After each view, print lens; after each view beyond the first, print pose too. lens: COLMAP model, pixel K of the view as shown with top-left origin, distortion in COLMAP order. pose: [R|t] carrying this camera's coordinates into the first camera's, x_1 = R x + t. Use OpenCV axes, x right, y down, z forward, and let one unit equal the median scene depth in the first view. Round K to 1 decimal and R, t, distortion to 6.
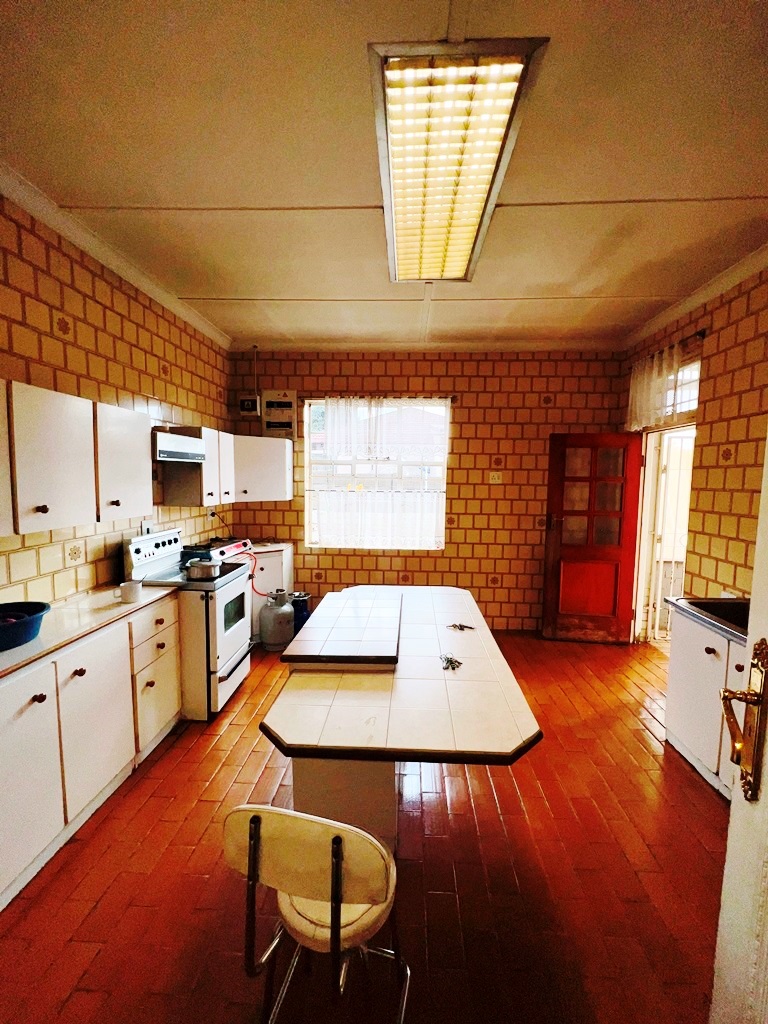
lens RADIAL K [[416.4, 0, 389.1], [0, 416.4, 512.1], [0, 0, 1]] dist [-0.001688, 0.000812]
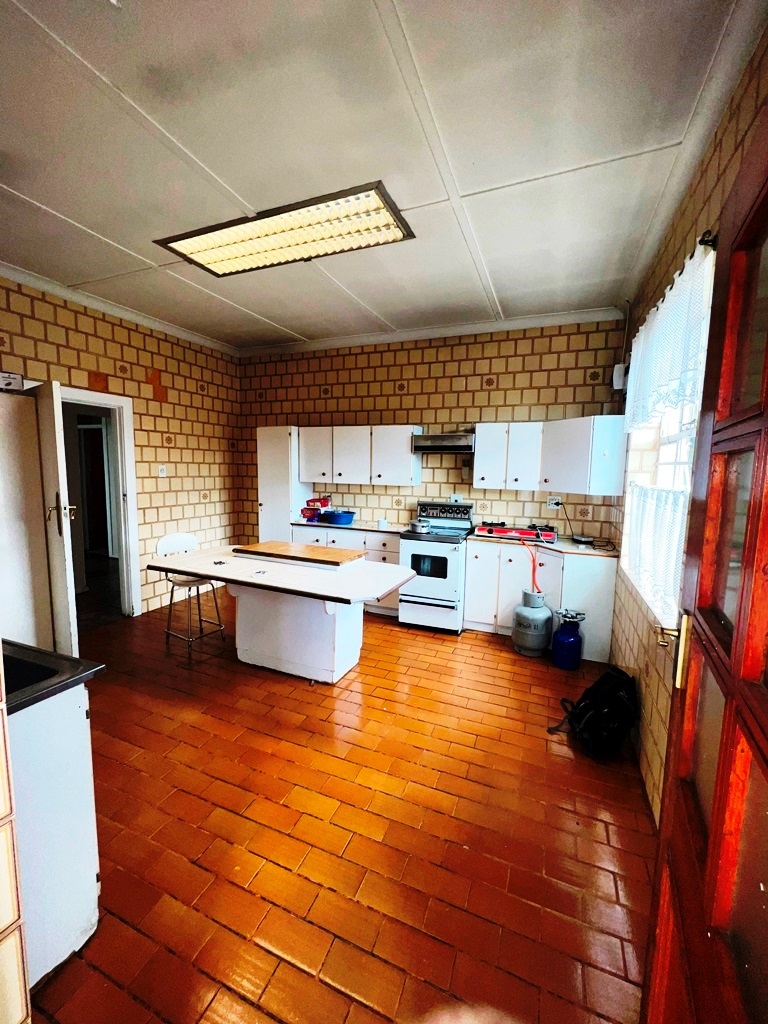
lens RADIAL K [[416.4, 0, 381.9], [0, 416.4, 514.4], [0, 0, 1]] dist [-0.001688, 0.000812]
pose [[-0.352999, 0.079491, -0.932241, 0.946185], [-0.108314, 0.986213, 0.125107, -0.071442], [0.929333, 0.145138, -0.339522, 1.379011]]
